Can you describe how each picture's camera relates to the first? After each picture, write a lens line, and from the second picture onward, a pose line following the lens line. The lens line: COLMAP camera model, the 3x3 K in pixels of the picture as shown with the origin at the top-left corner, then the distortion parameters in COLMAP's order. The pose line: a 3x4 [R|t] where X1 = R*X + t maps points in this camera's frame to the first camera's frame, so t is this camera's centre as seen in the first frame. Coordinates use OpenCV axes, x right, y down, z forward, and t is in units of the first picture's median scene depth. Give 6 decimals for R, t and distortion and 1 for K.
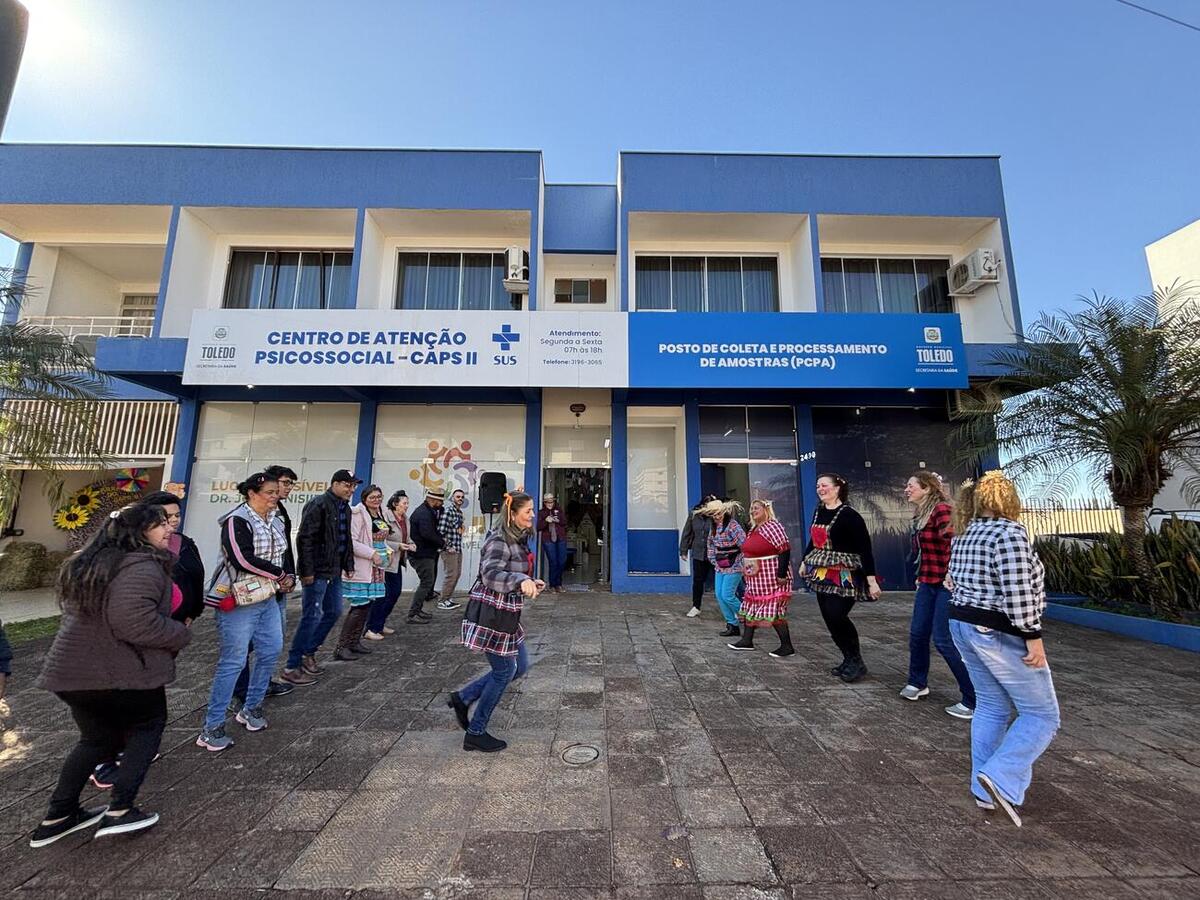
lens RADIAL K [[477.8, 0, 601.5], [0, 477.8, 446.0], [0, 0, 1]] dist [-0.000150, -0.000094]
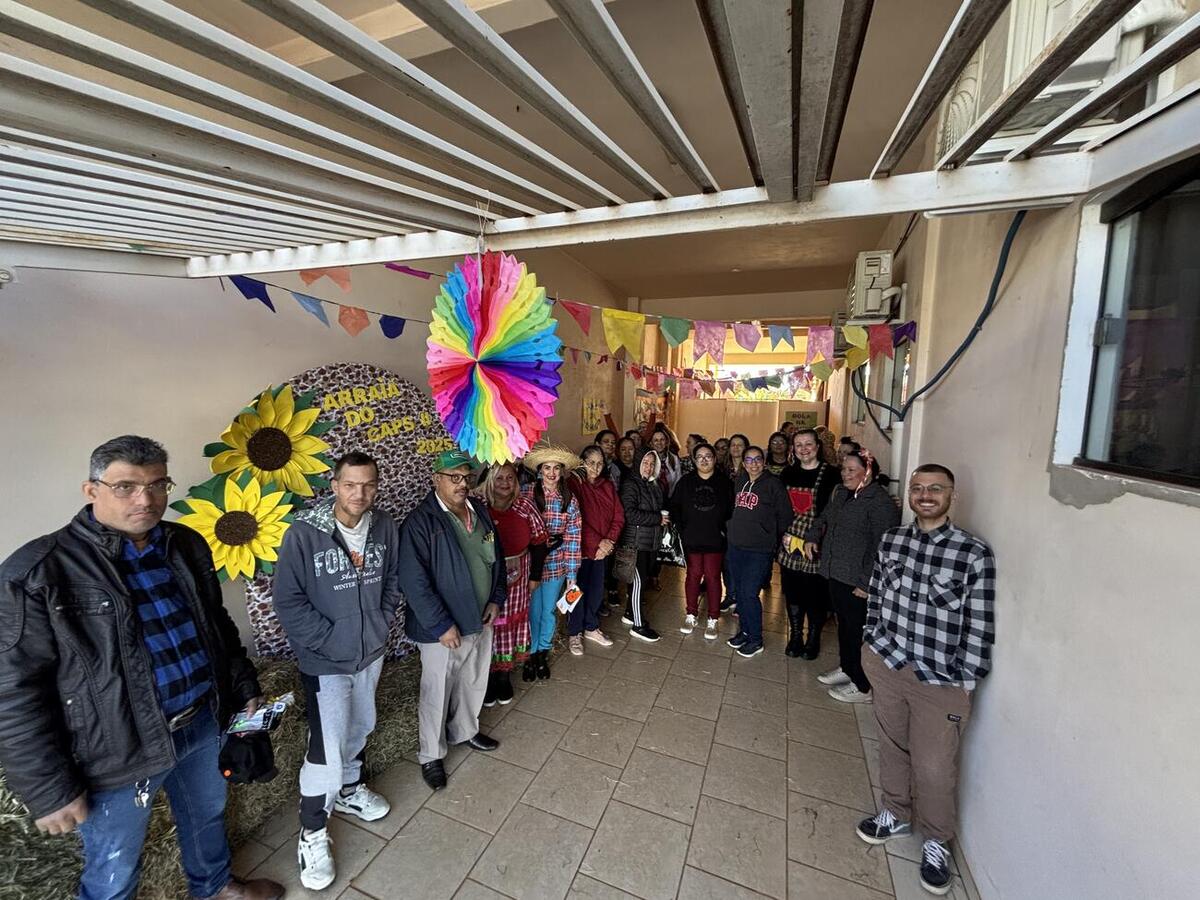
lens RADIAL K [[483.3, 0, 600.6], [0, 483.3, 445.1], [0, 0, 1]] dist [-0.001092, 0.000123]
pose [[0.926045, 0.057878, -0.372948, -0.917274], [0.038188, 0.968730, 0.245160, 0.063355], [0.375475, -0.241271, 0.894878, 0.925248]]
